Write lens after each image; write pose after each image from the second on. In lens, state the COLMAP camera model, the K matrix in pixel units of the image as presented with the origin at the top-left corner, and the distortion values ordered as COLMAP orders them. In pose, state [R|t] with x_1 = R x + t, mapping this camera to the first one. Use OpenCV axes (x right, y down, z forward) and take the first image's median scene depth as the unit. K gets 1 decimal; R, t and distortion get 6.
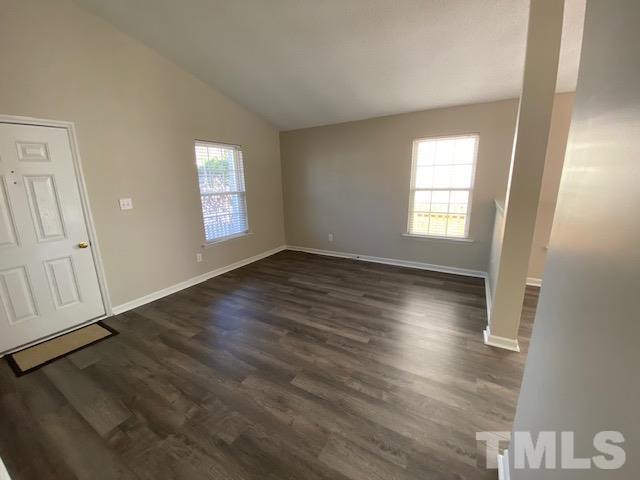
lens RADIAL K [[257.5, 0, 320.0], [0, 257.5, 240.0], [0, 0, 1]] dist [0.000332, -0.014969]
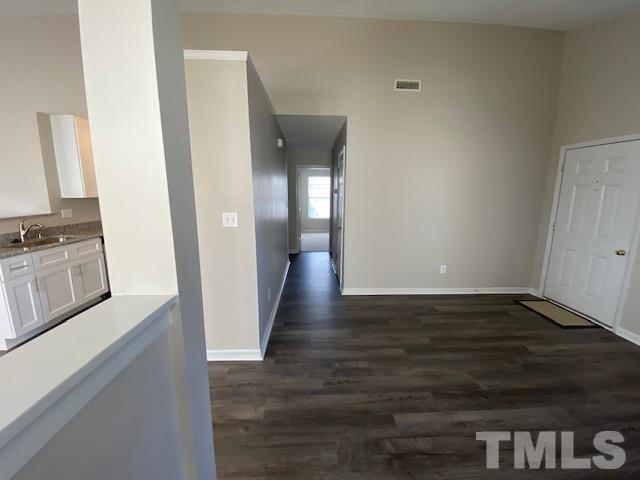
lens RADIAL K [[257.5, 0, 320.0], [0, 257.5, 240.0], [0, 0, 1]] dist [0.000332, -0.014969]
pose [[-0.842911, 0.112621, -0.526135, 0.723373], [-0.111783, 0.919858, 0.375985, -0.320633], [0.526314, 0.375735, -0.762769, 1.330556]]
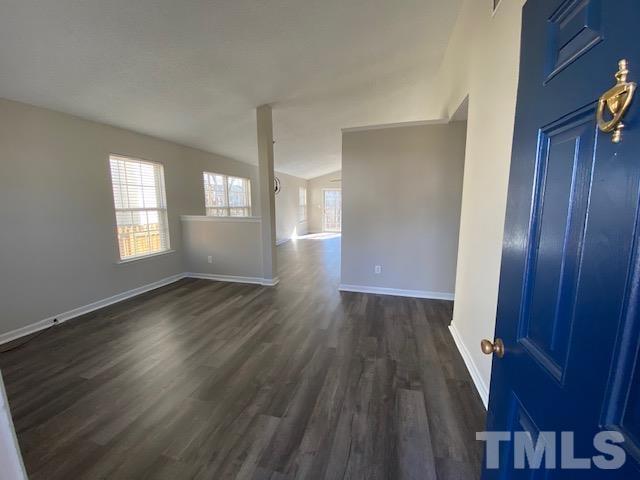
lens RADIAL K [[257.5, 0, 320.0], [0, 257.5, 240.0], [0, 0, 1]] dist [0.000332, -0.014969]
pose [[-0.253415, -0.116064, 0.960370, -1.255589], [0.227460, 0.957792, 0.175773, -0.176479], [-0.940235, 0.262989, -0.216319, 1.043425]]
